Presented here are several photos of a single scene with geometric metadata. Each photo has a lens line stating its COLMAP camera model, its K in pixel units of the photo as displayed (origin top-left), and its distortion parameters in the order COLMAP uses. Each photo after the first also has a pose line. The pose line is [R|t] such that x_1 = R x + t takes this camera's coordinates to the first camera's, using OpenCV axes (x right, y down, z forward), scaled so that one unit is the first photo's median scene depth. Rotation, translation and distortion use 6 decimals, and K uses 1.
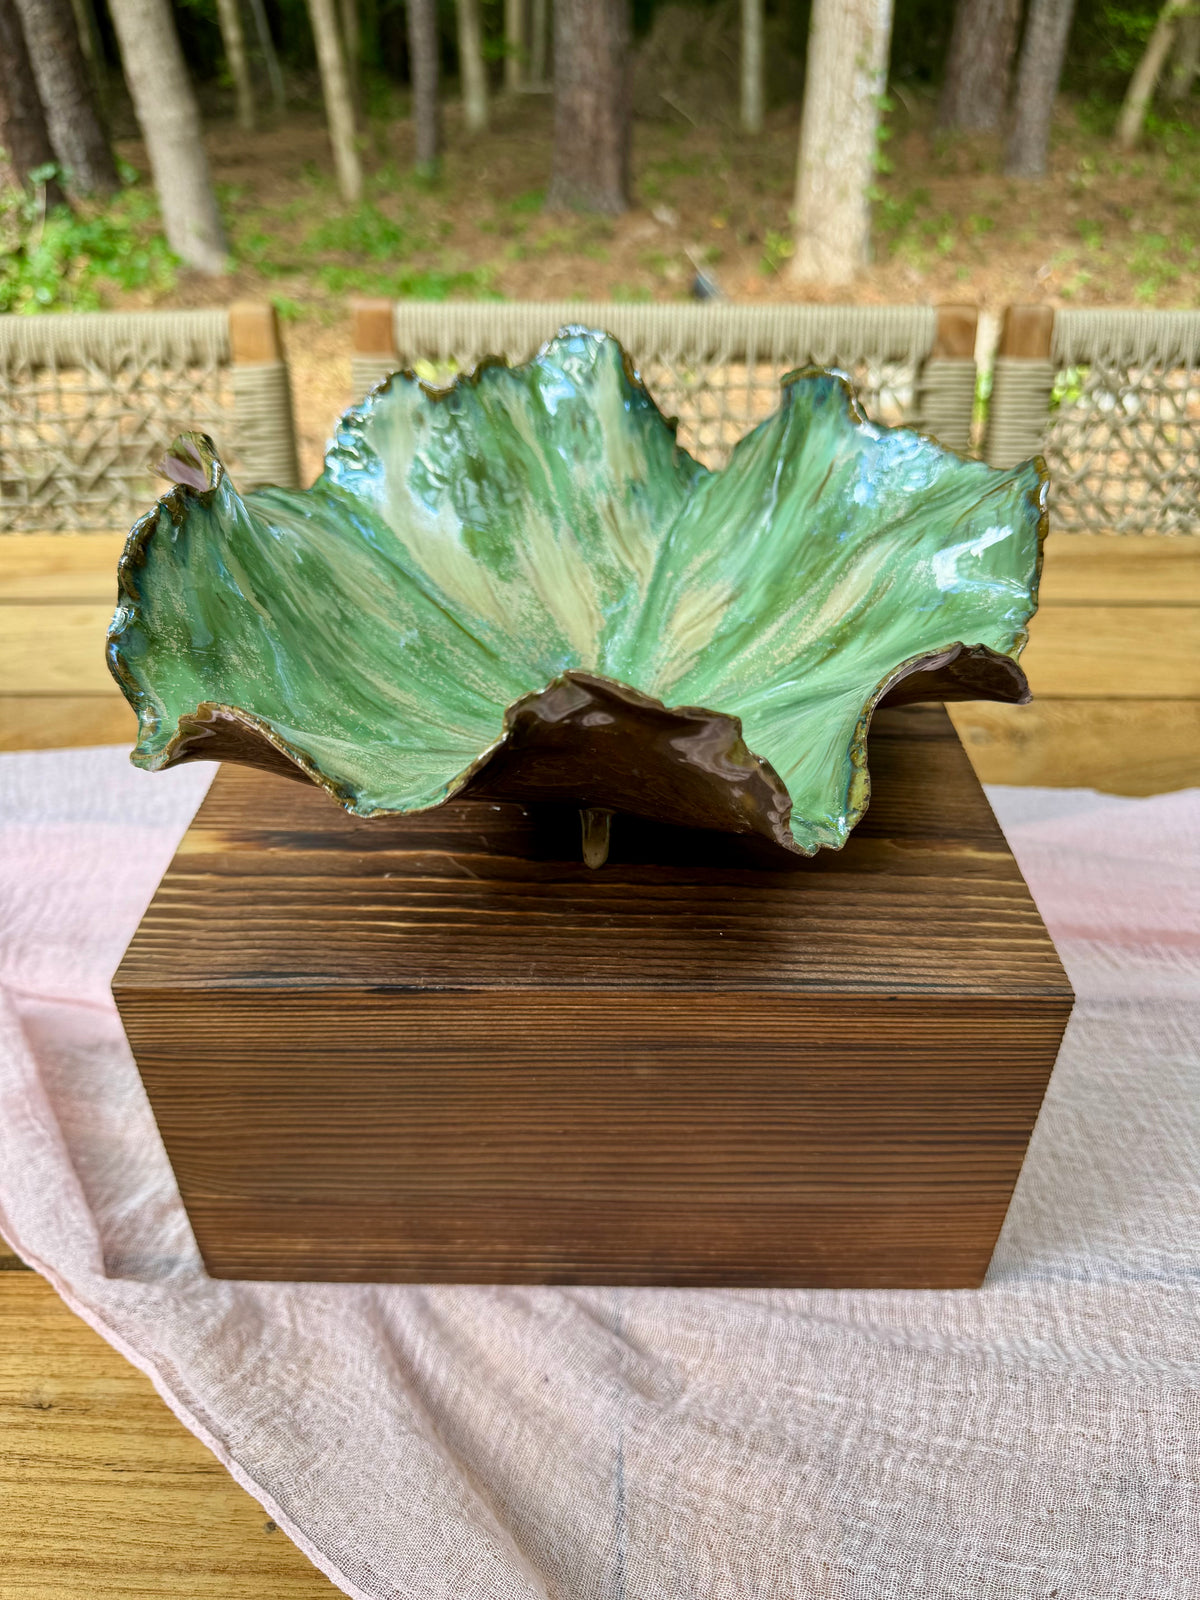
lens RADIAL K [[1173.6, 0, 617.5], [0, 1173.6, 793.5], [0, 0, 1]] dist [-0.007628, -0.015227]
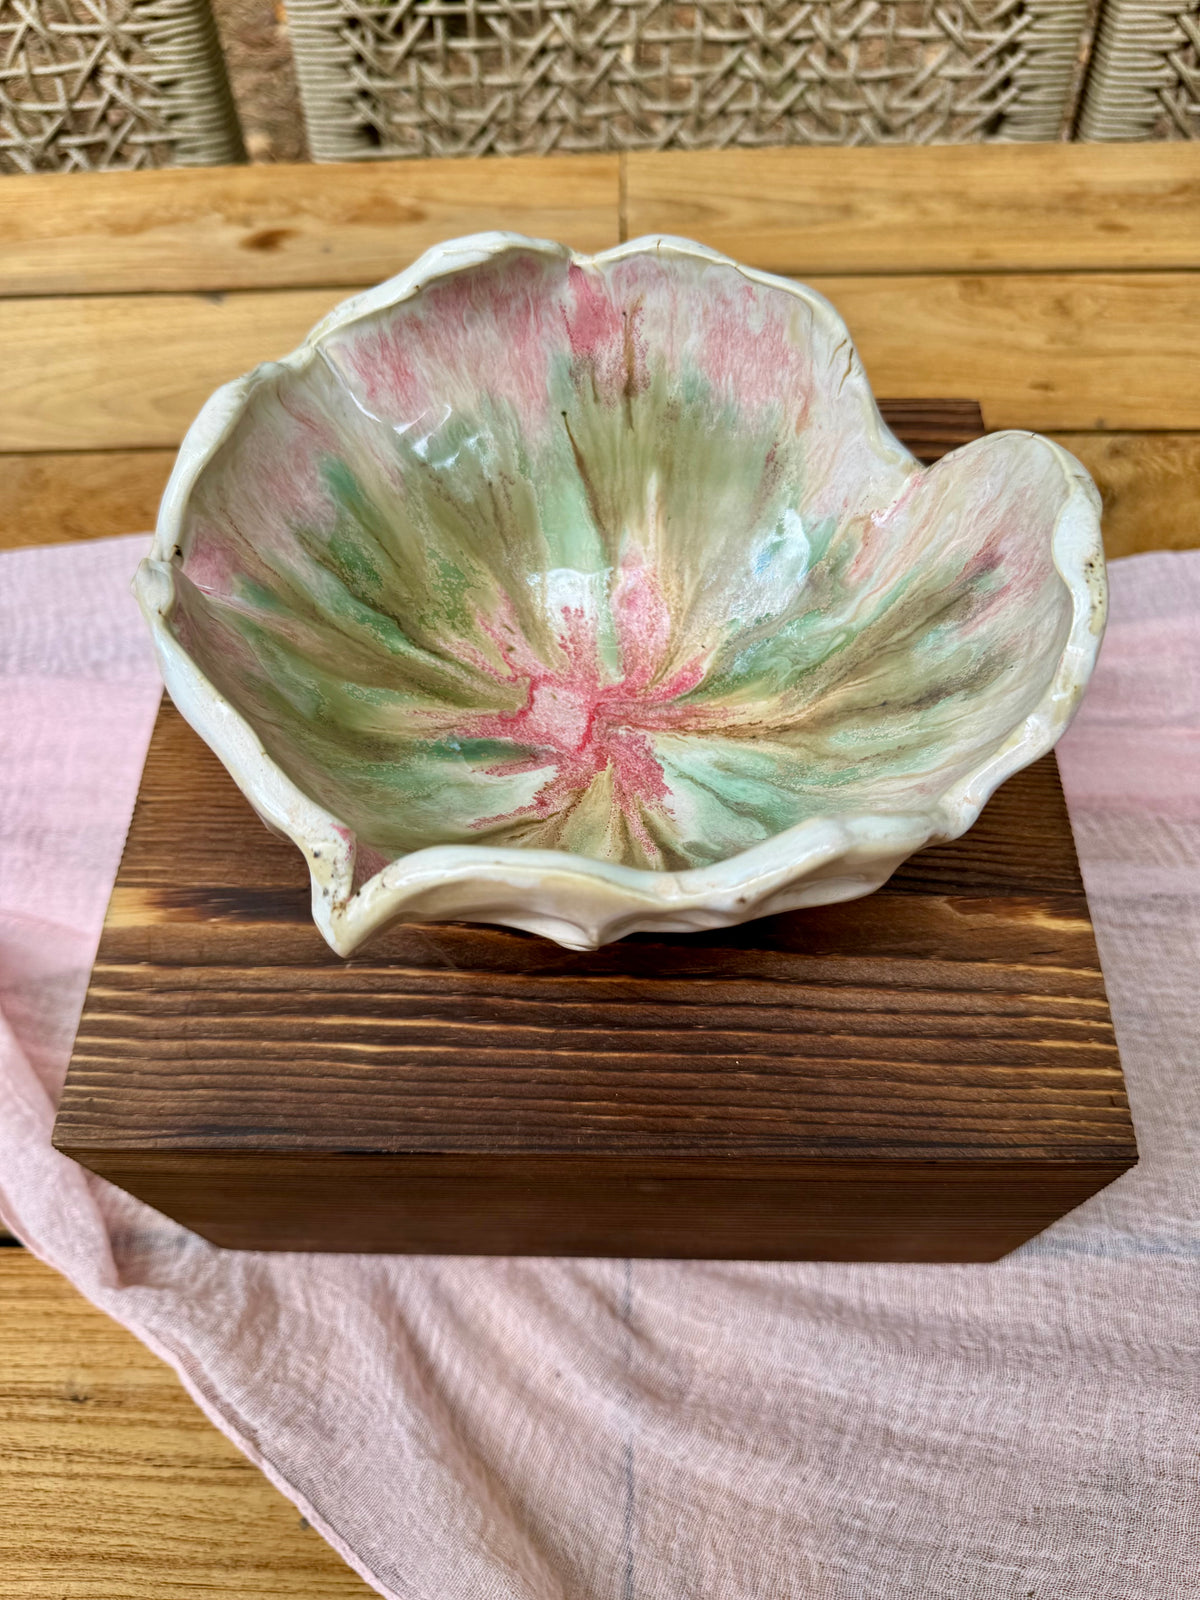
lens RADIAL K [[1173.6, 0, 617.5], [0, 1173.6, 793.5], [0, 0, 1]] dist [-0.007628, -0.015227]
pose [[0.999701, -0.008665, -0.022850, 0.019839], [0.017162, 0.914579, 0.404043, -0.386812], [0.017397, -0.404314, 0.914455, 0.271525]]
